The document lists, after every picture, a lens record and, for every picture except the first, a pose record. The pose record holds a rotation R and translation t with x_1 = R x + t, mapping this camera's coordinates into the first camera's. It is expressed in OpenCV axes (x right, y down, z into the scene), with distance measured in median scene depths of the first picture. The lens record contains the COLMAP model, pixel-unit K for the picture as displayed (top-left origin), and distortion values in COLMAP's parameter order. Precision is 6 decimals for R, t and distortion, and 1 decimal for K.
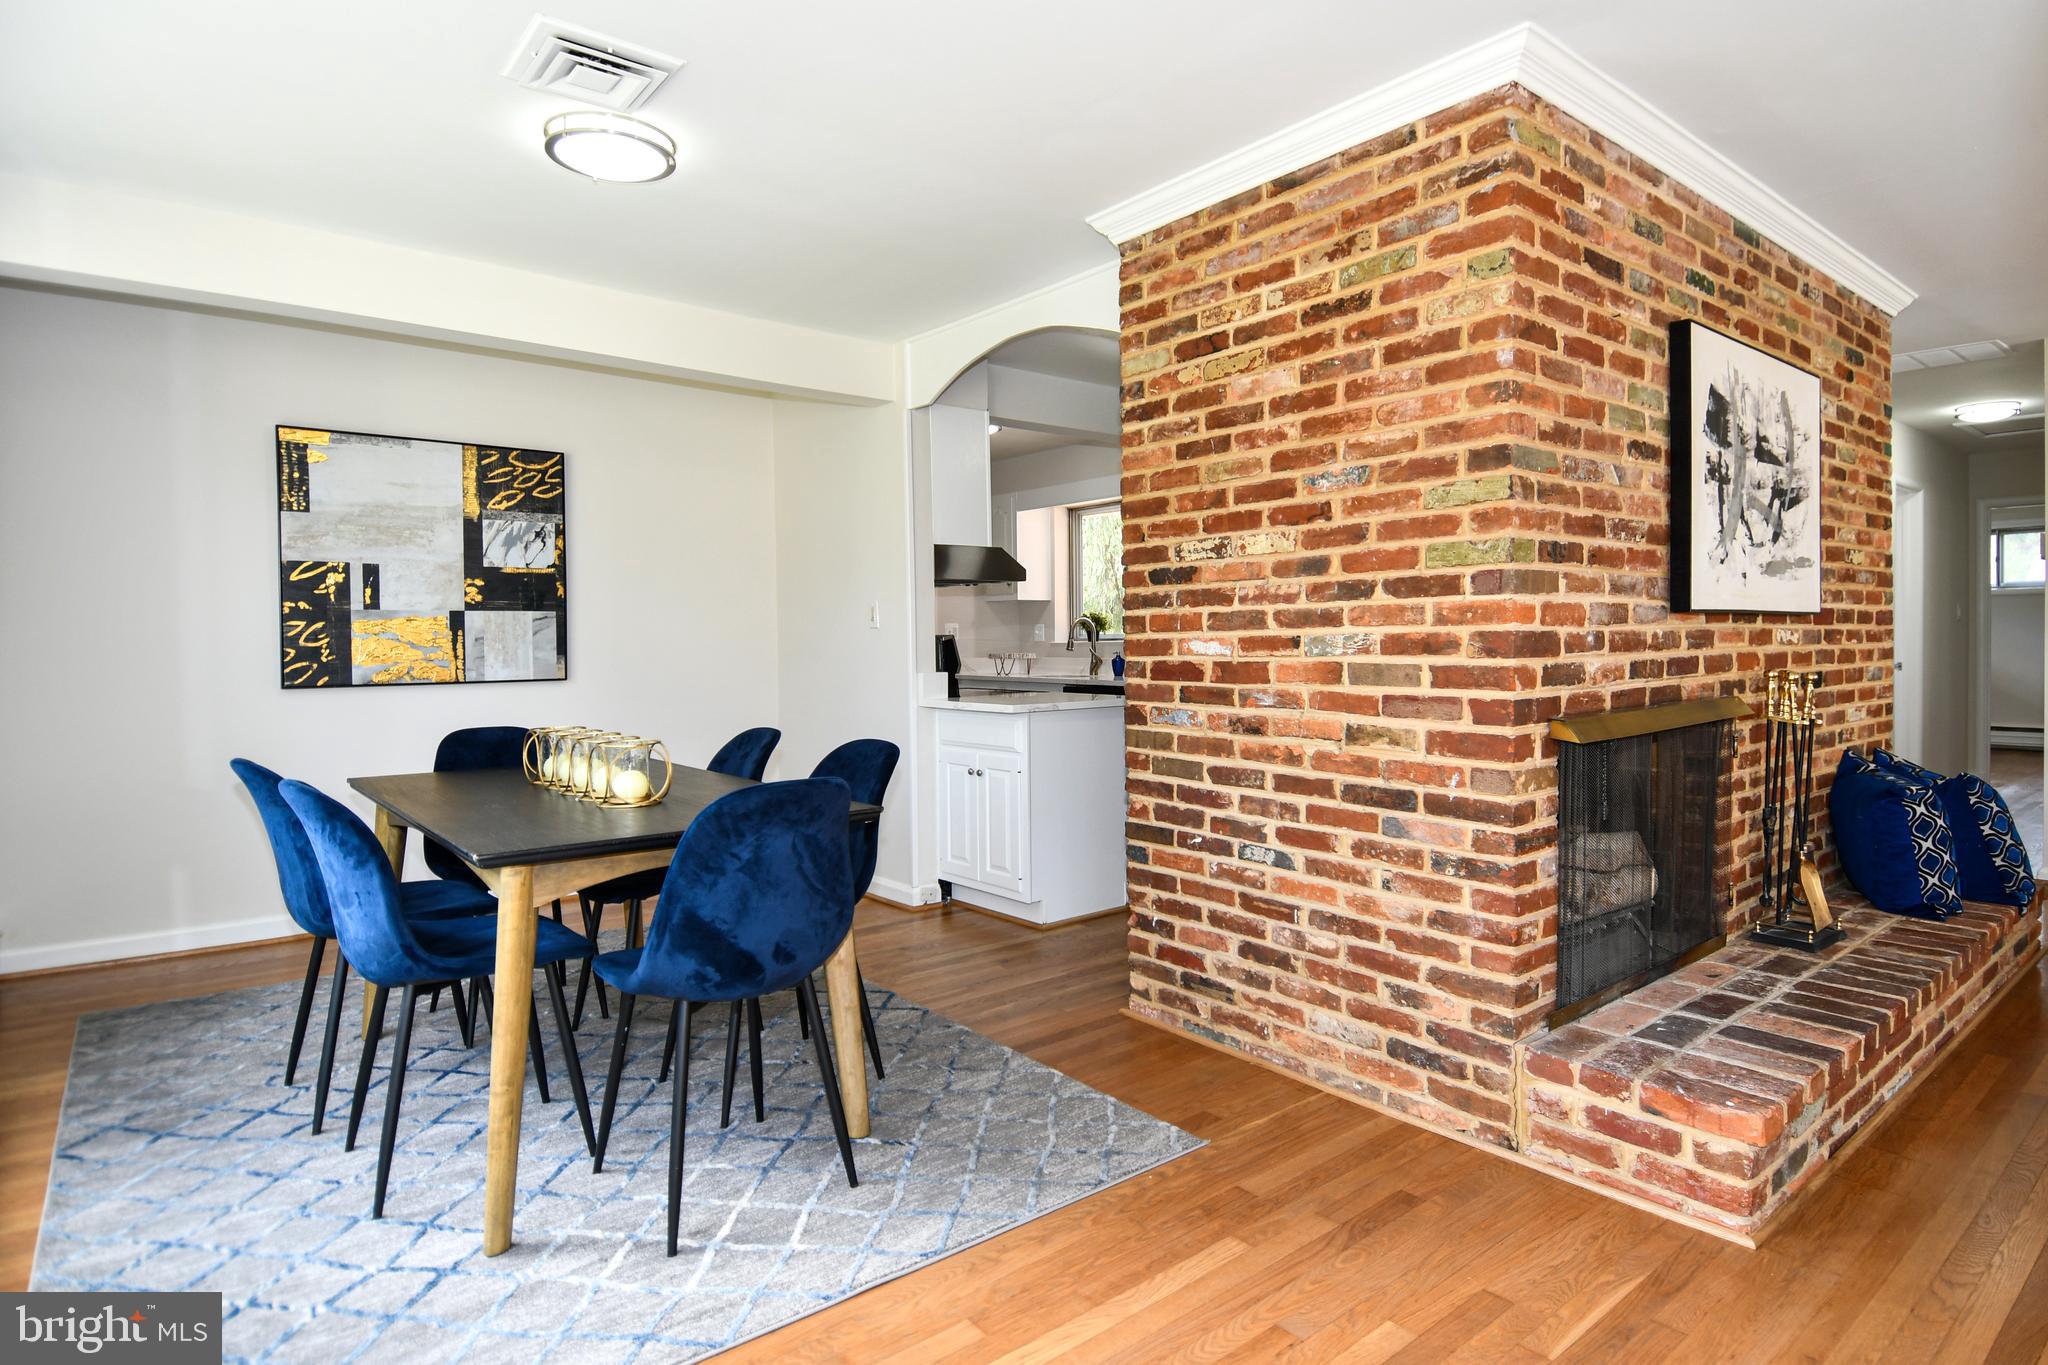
lens RADIAL K [[1102.0, 0, 1075.2], [0, 1102.0, 671.0], [0, 0, 1]] dist [0.023504, -0.035516]
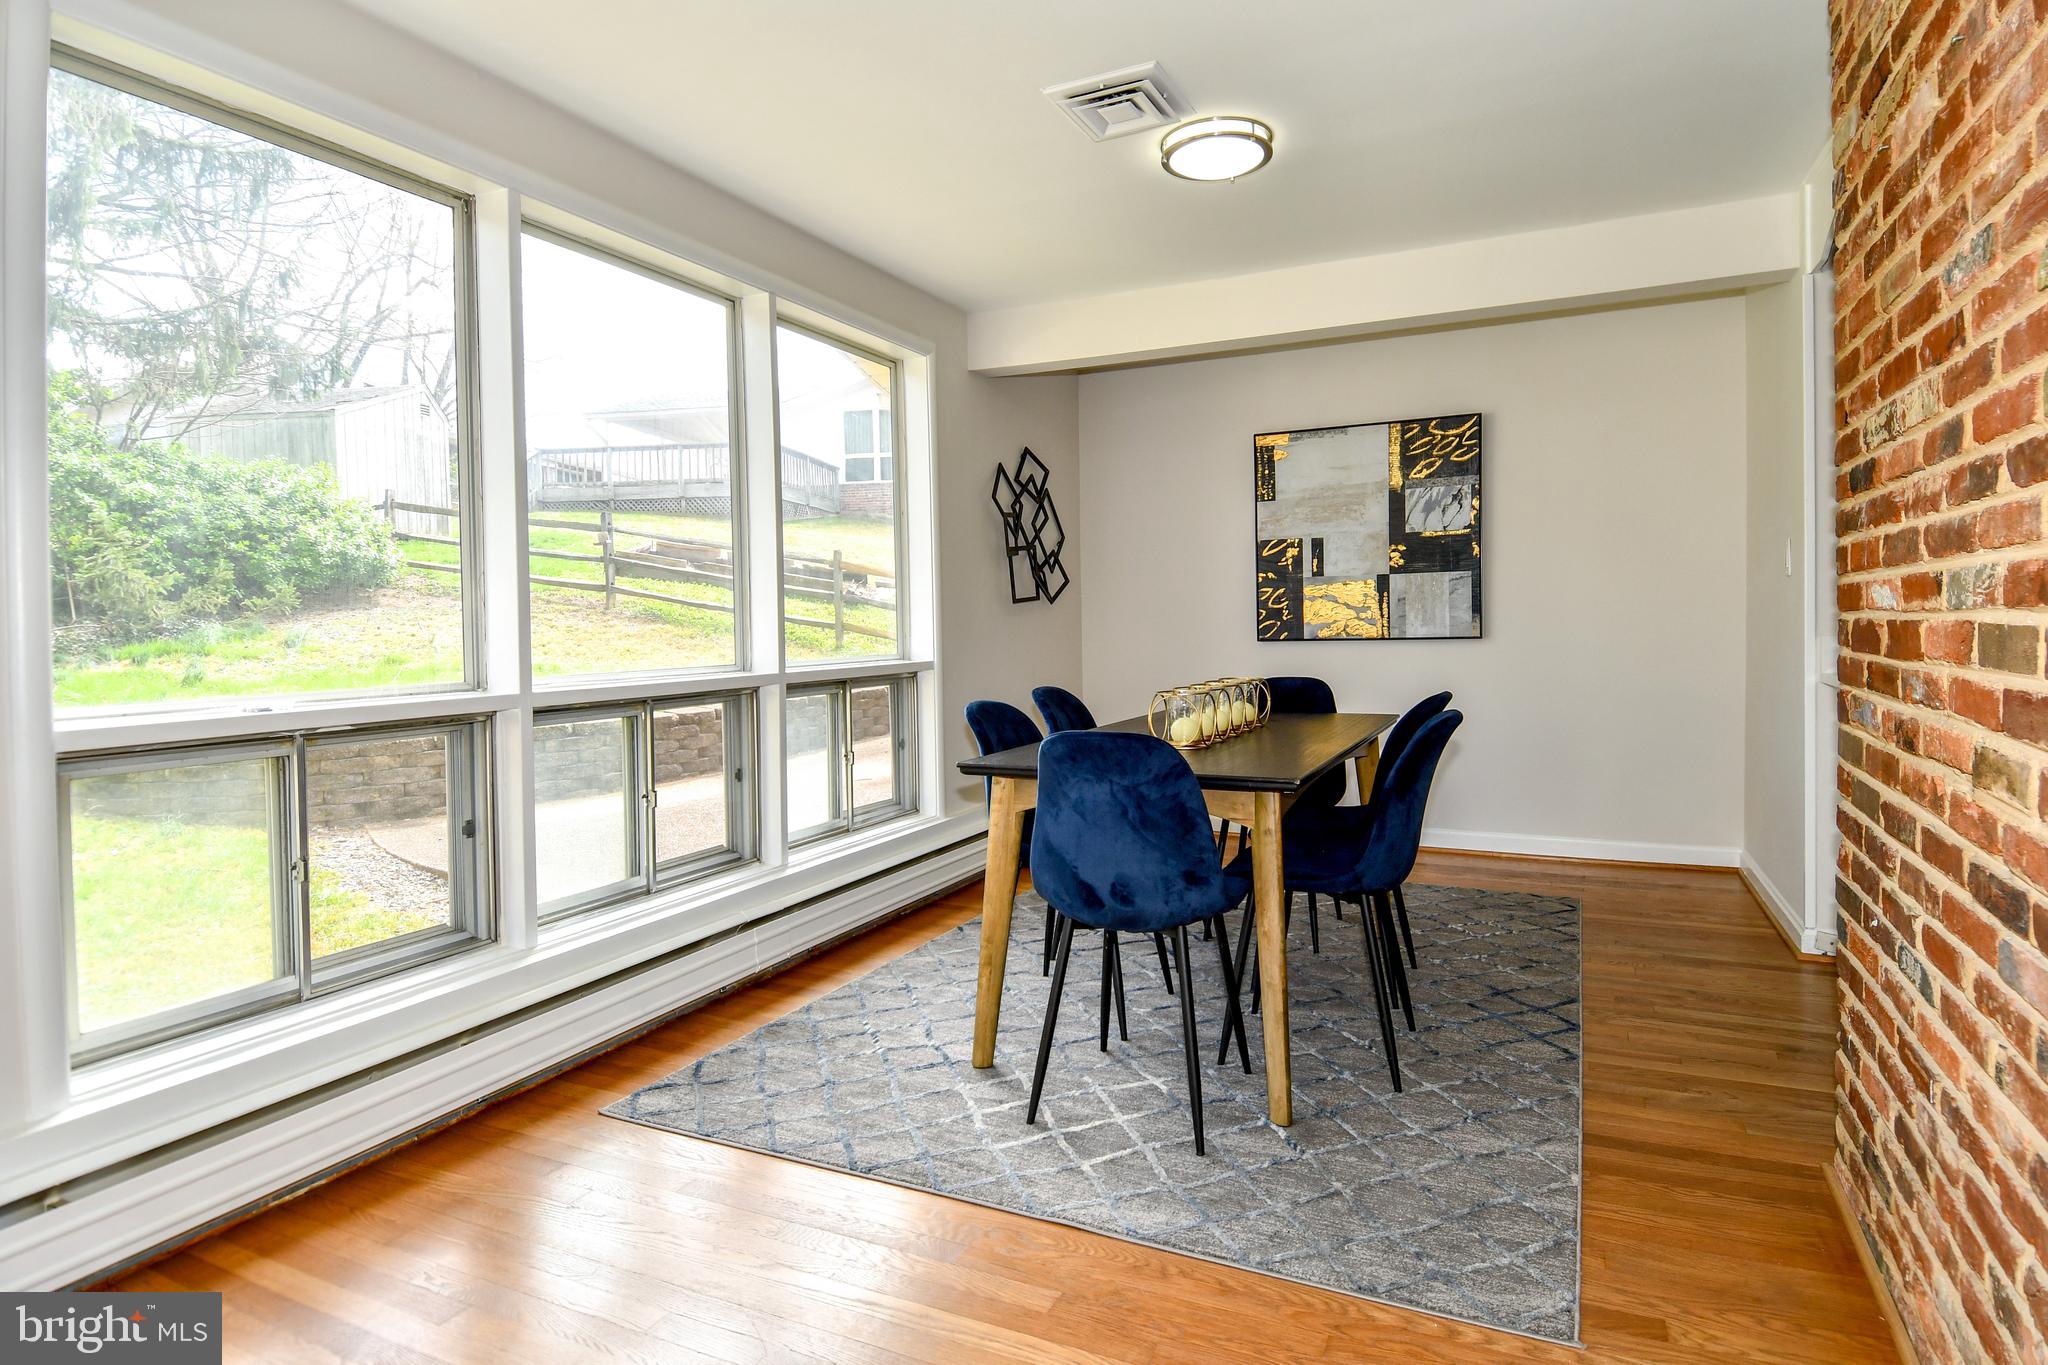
lens RADIAL K [[1102.0, 0, 1069.3], [0, 1102.0, 661.7], [0, 0, 1]] dist [0.023504, -0.035516]
pose [[0.419892, 0.035674, -0.906872, 0.433618], [-0.010434, 0.999351, 0.034481, -0.002536], [0.907514, -0.005016, 0.419992, 0.336618]]
